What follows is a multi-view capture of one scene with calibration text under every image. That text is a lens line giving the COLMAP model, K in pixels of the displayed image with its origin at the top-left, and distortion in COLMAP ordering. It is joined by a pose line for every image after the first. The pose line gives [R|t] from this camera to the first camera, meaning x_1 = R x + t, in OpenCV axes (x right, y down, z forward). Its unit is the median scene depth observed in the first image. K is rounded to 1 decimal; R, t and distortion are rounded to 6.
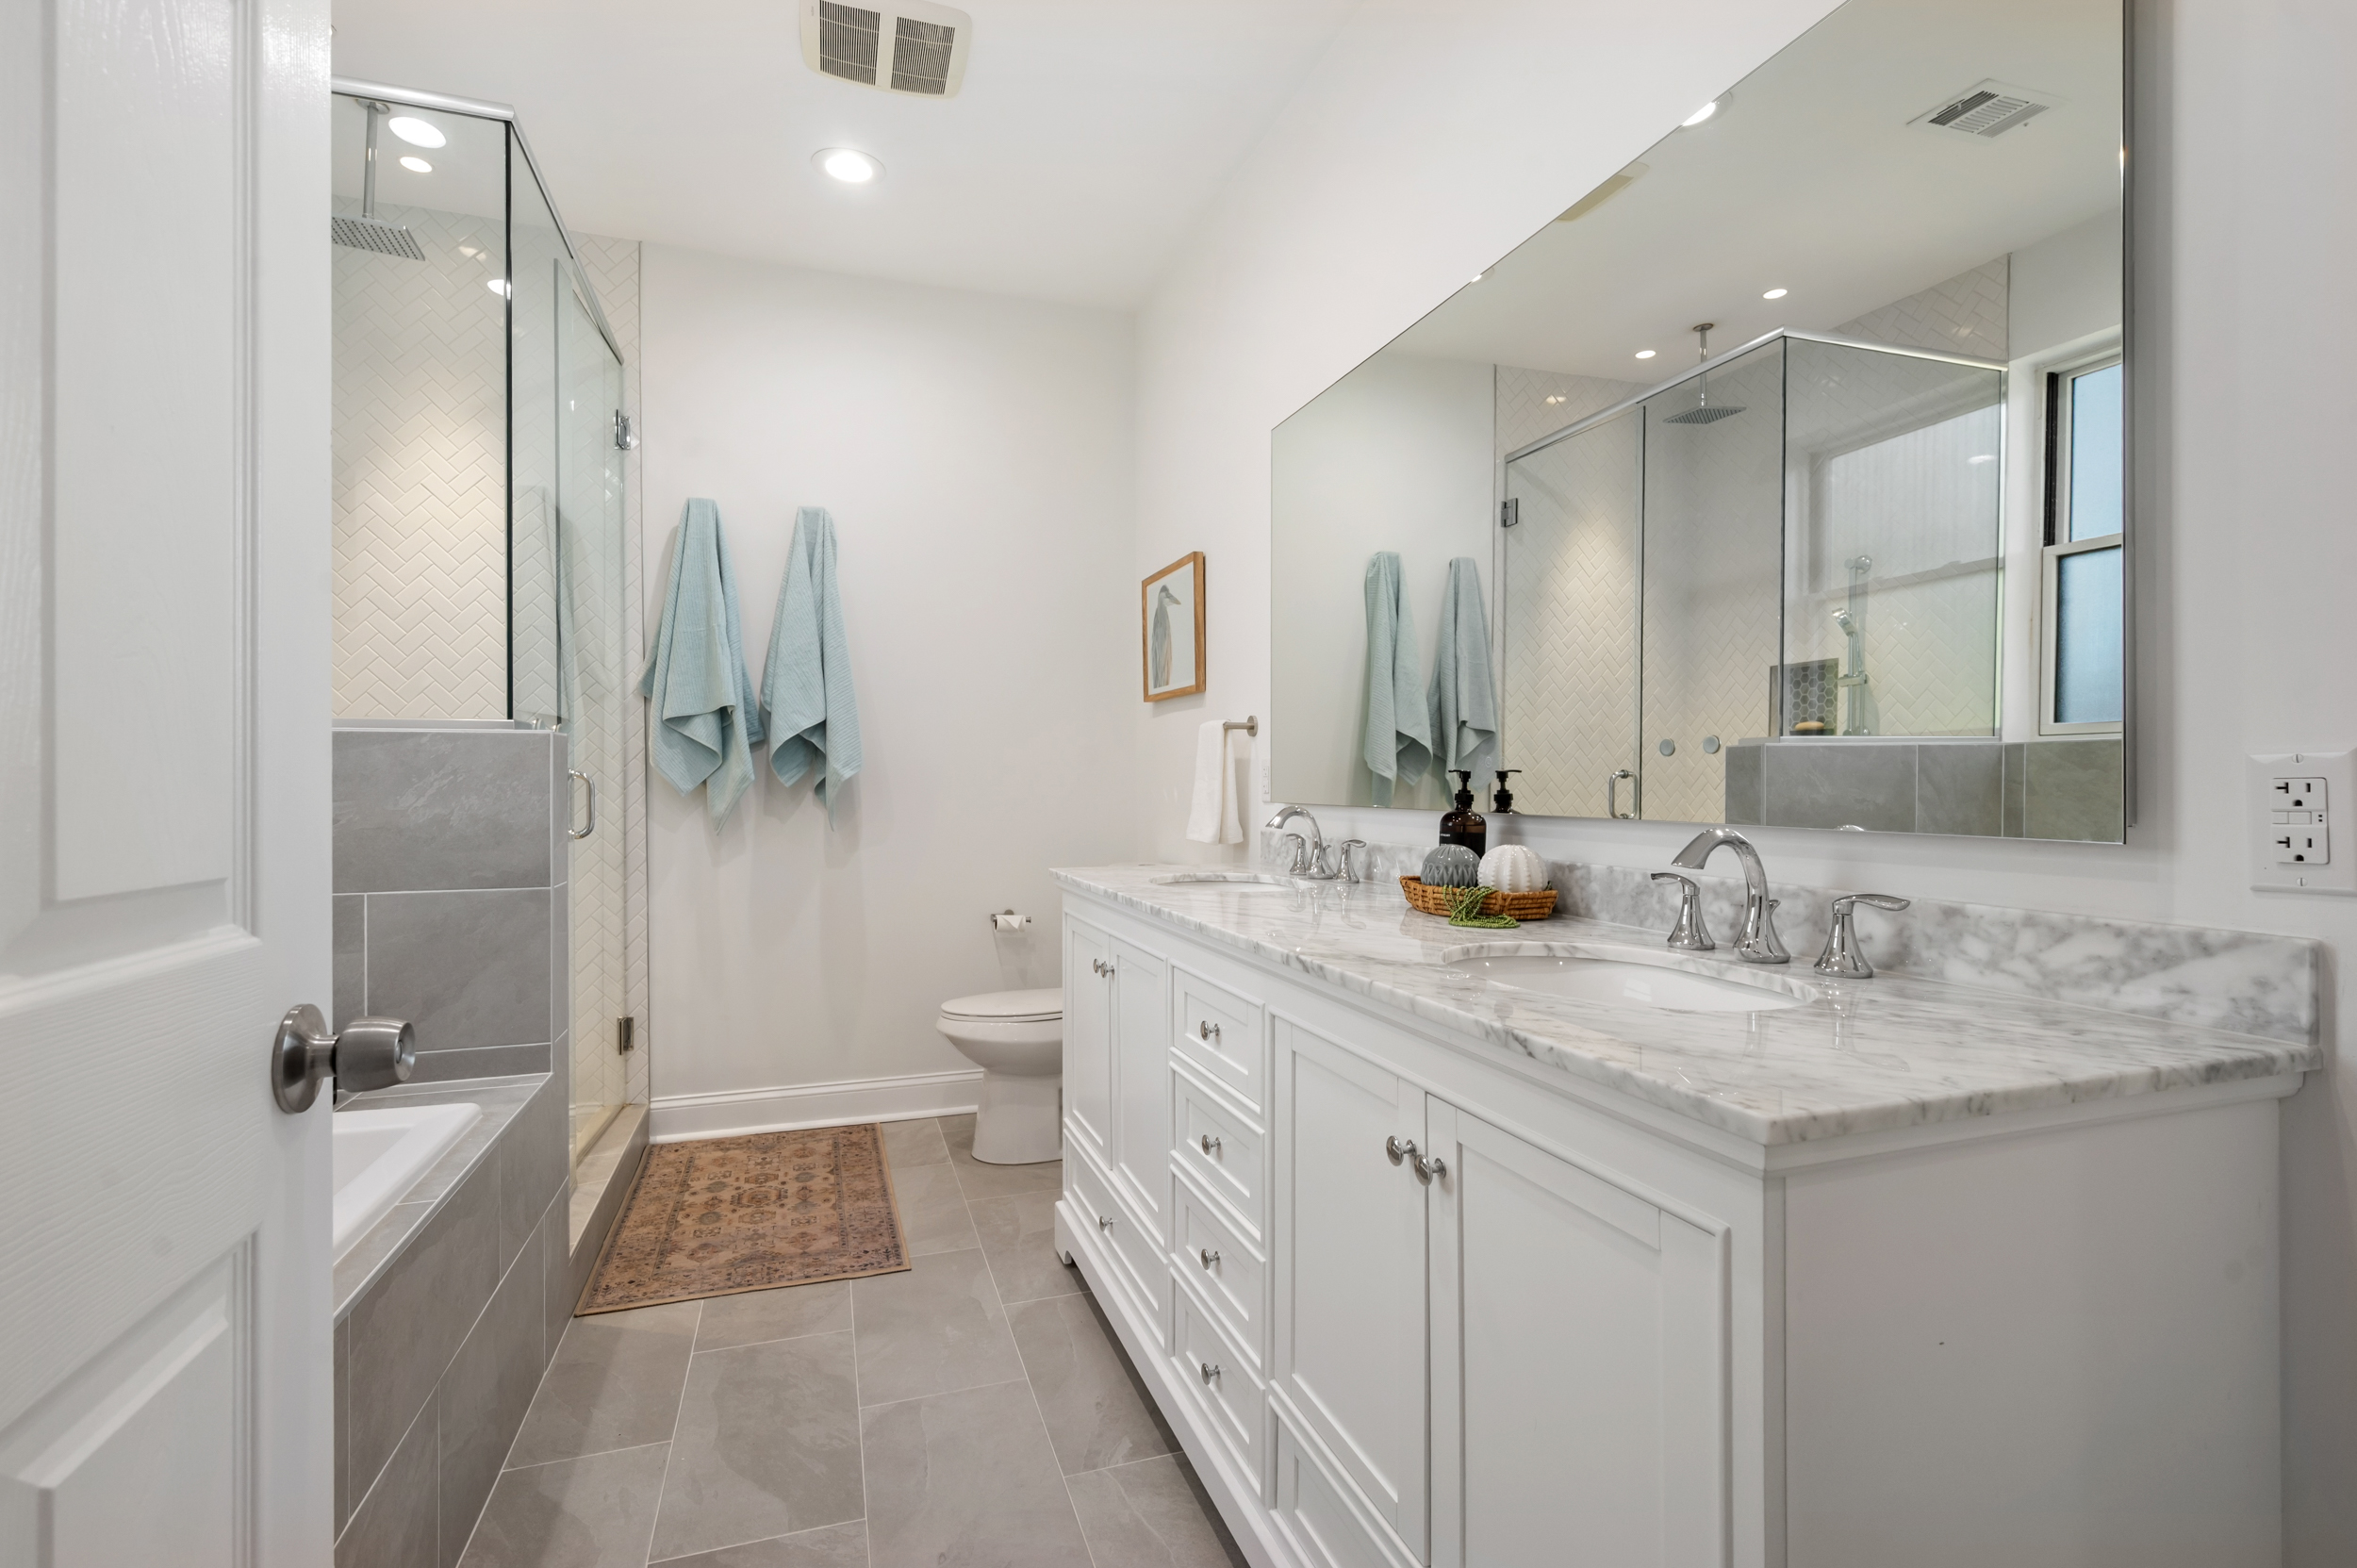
lens RADIAL K [[1119.3, 0, 1178.5], [0, 1119.3, 784.0], [0, 0, 1]] dist [-0.000842, -0.000194]
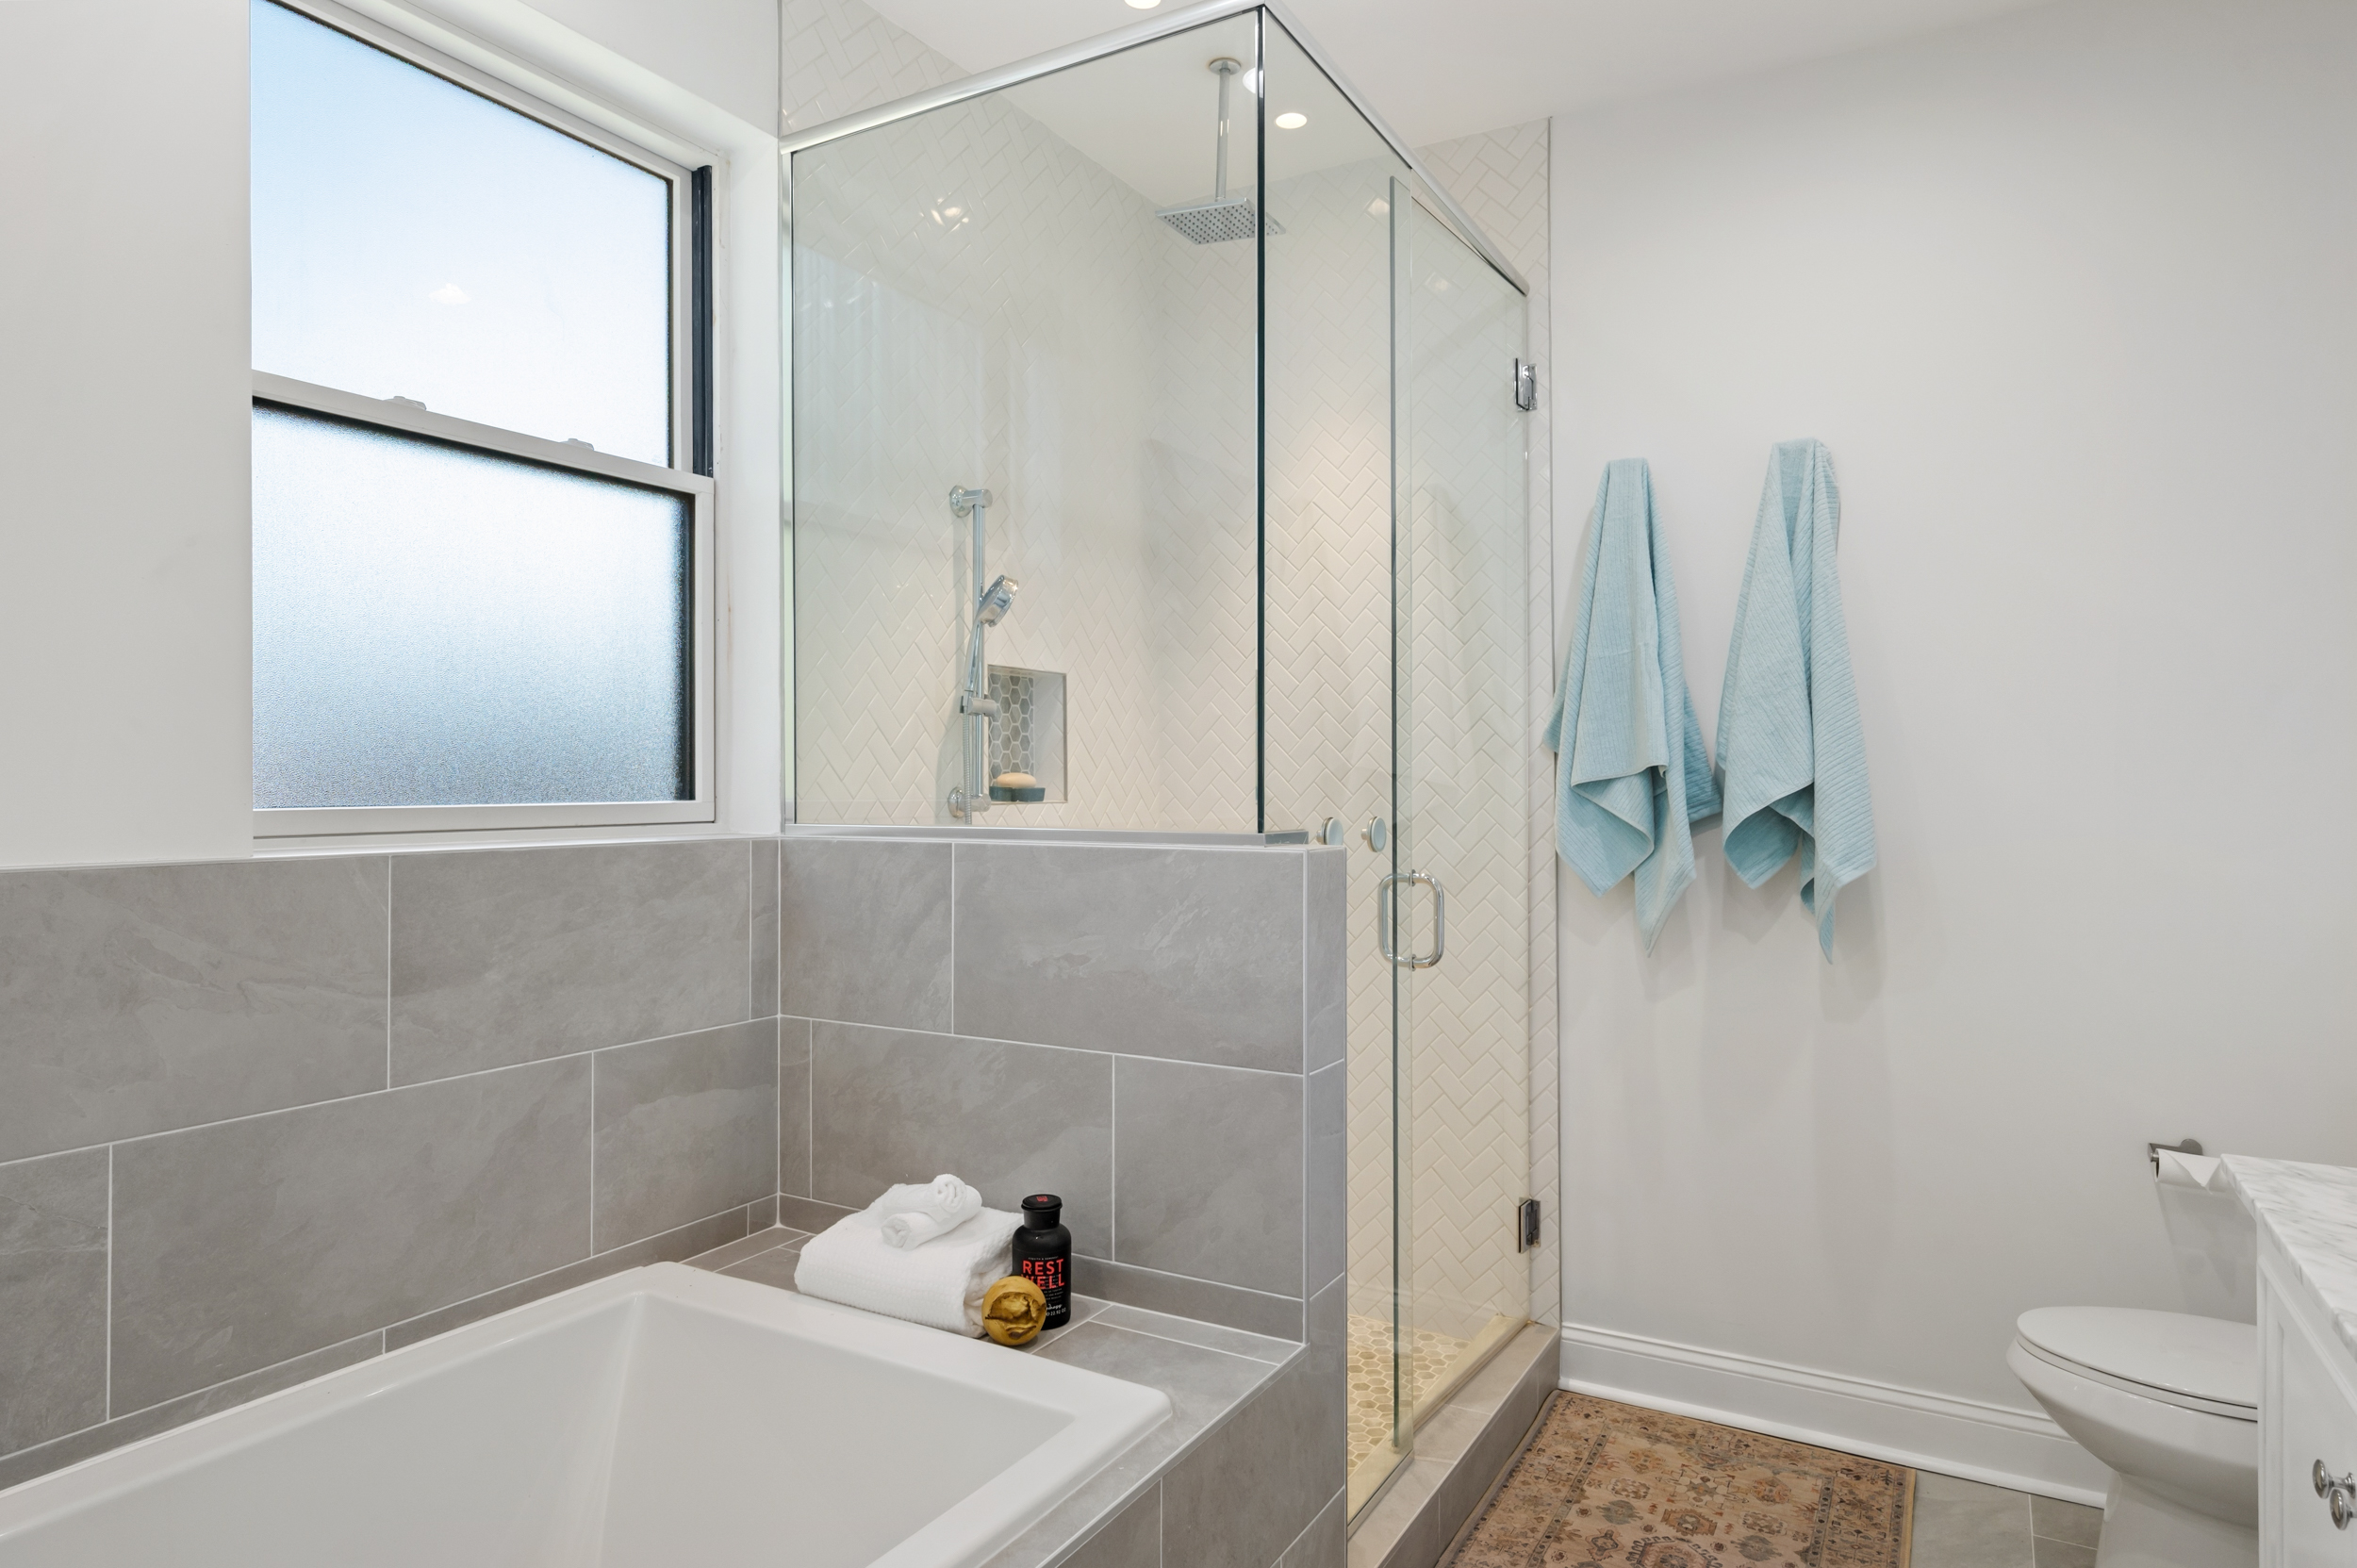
lens RADIAL K [[1365.7, 0, 1178.8], [0, 1365.7, 767.8], [0, 0, 1]] dist [0.000836, -0.000004]
pose [[0.661919, -0.007473, -0.749538, 0.015870], [-0.001535, 0.999935, -0.011324, -0.058194], [0.749574, 0.008646, 0.661864, 0.249584]]
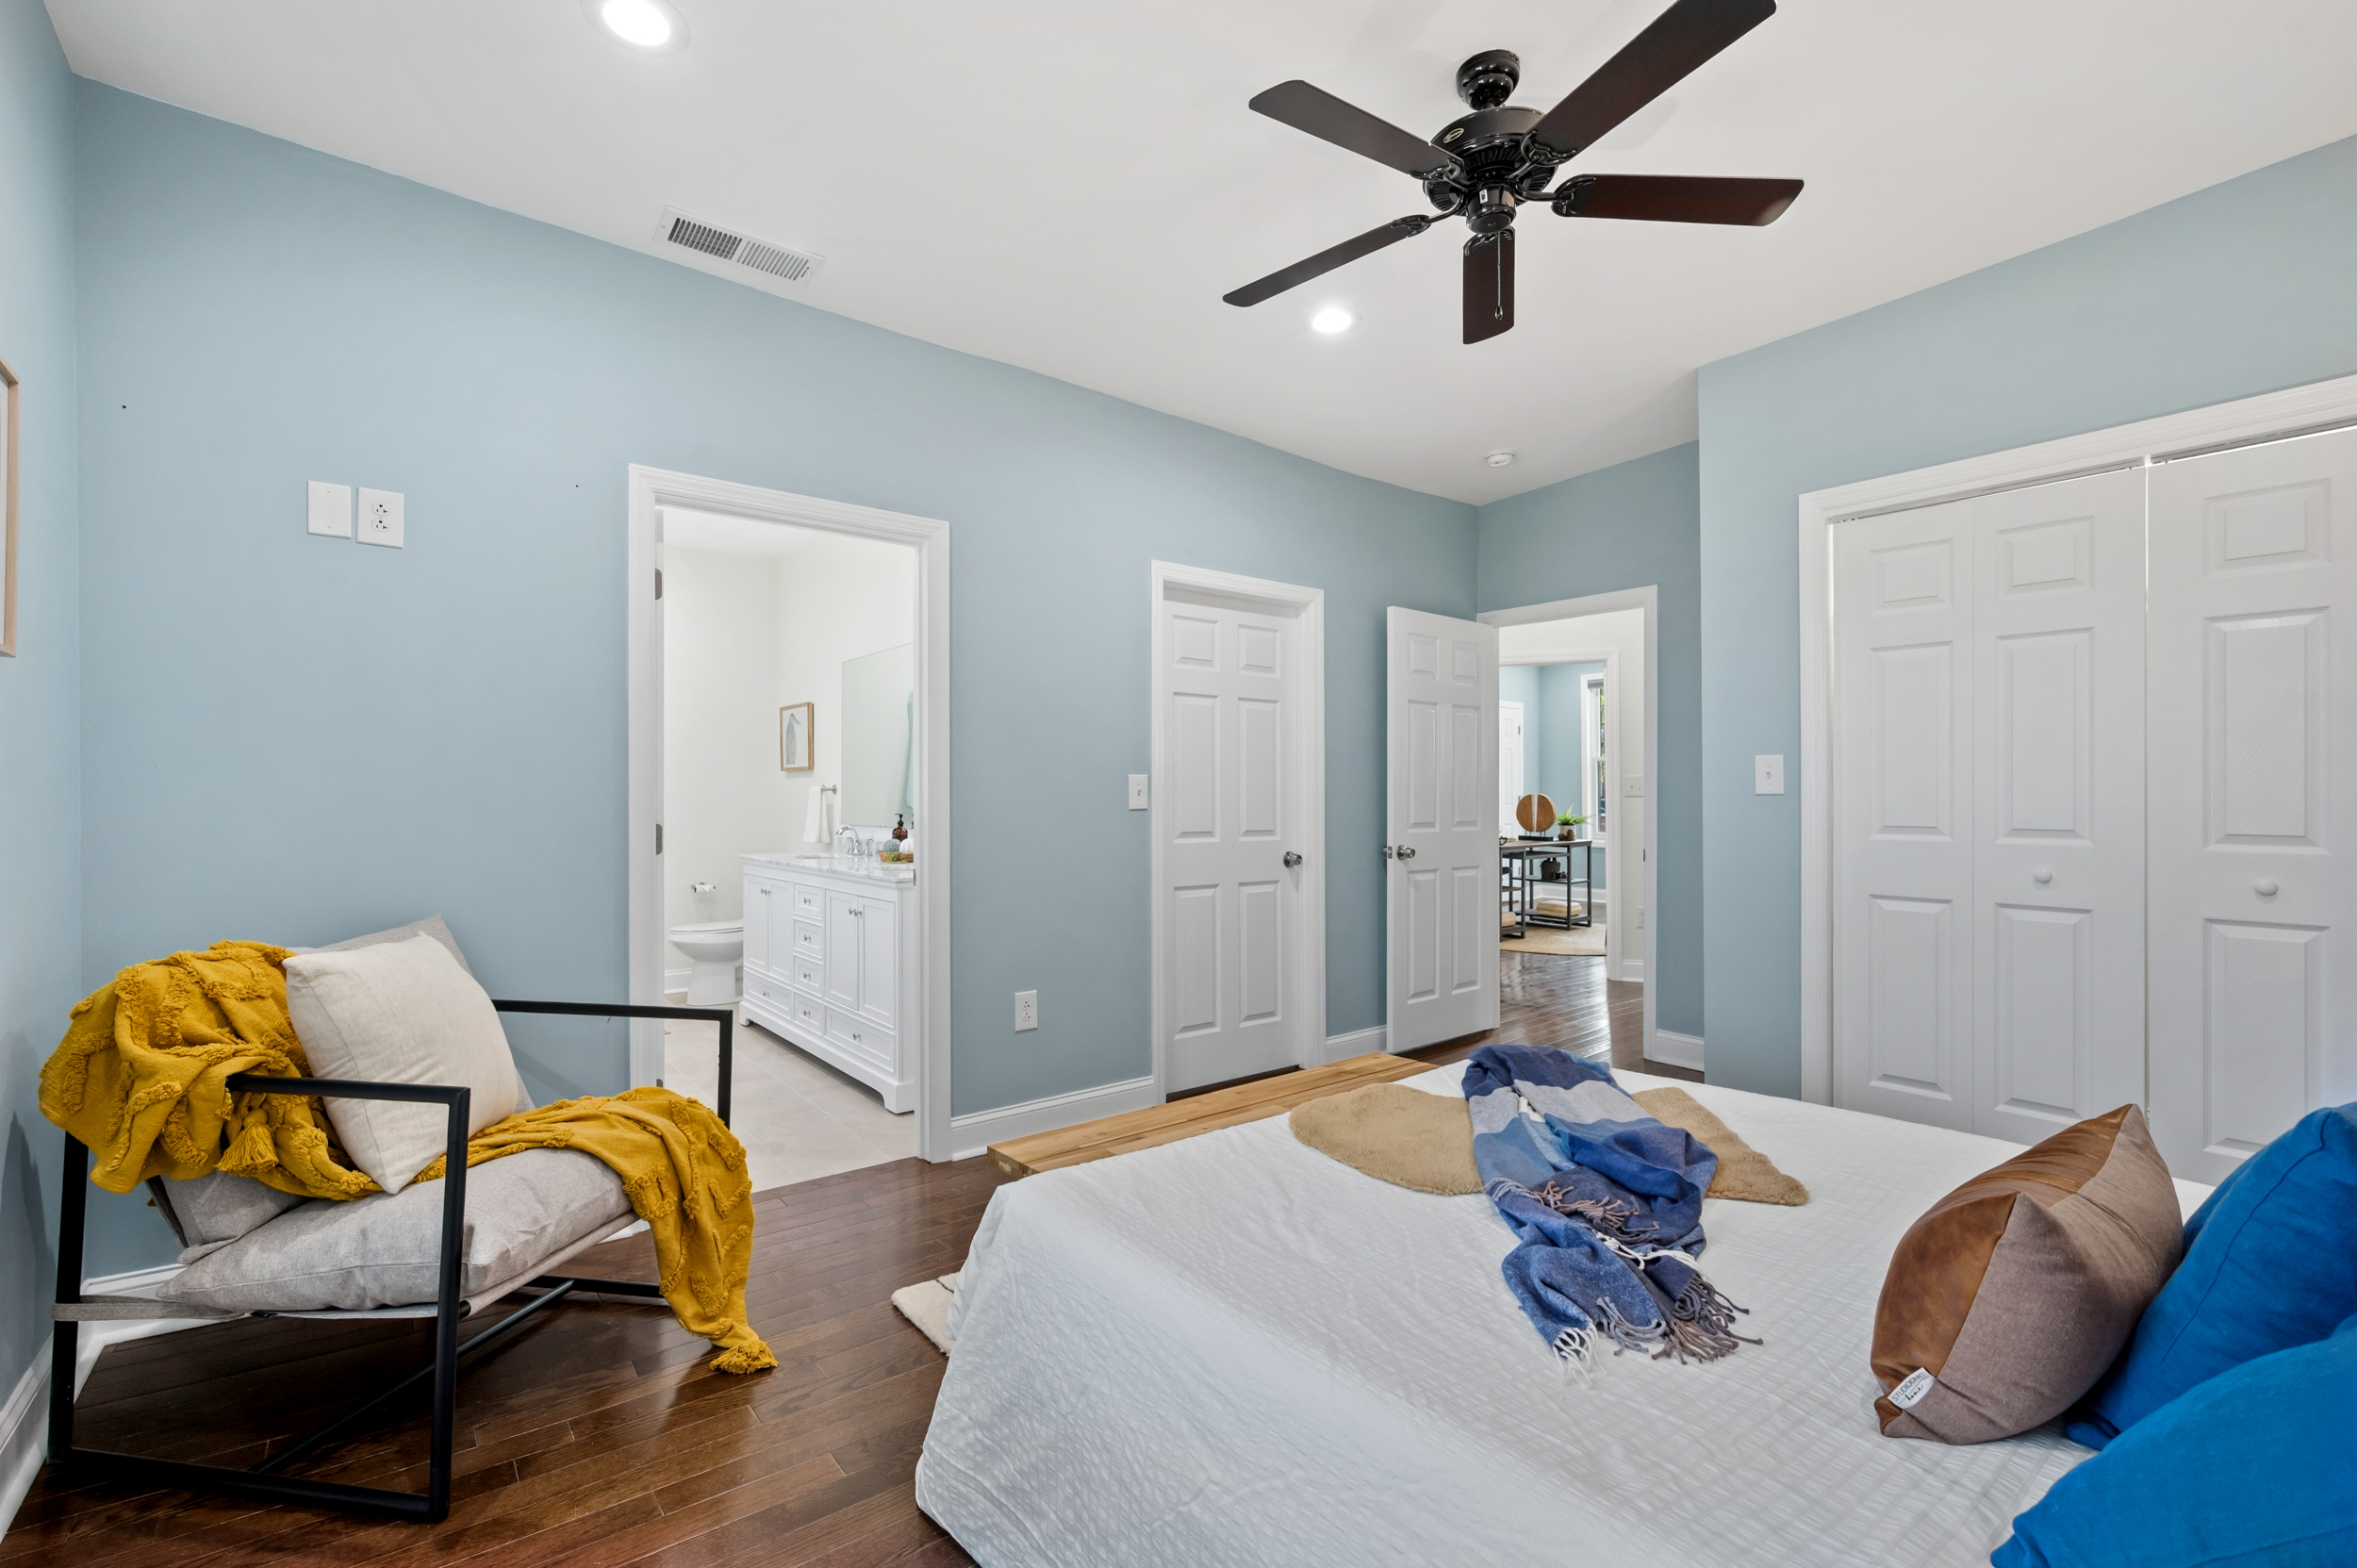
lens RADIAL K [[1049.9, 0, 1178.5], [0, 1049.9, 784.0], [0, 0, 1]] dist [-0.000179, 0.000032]
pose [[0.942985, 0.002529, 0.332827, 0.013998], [0.002467, 0.999891, -0.014586, -0.025497], [-0.332827, 0.014575, 0.942875, -0.988330]]
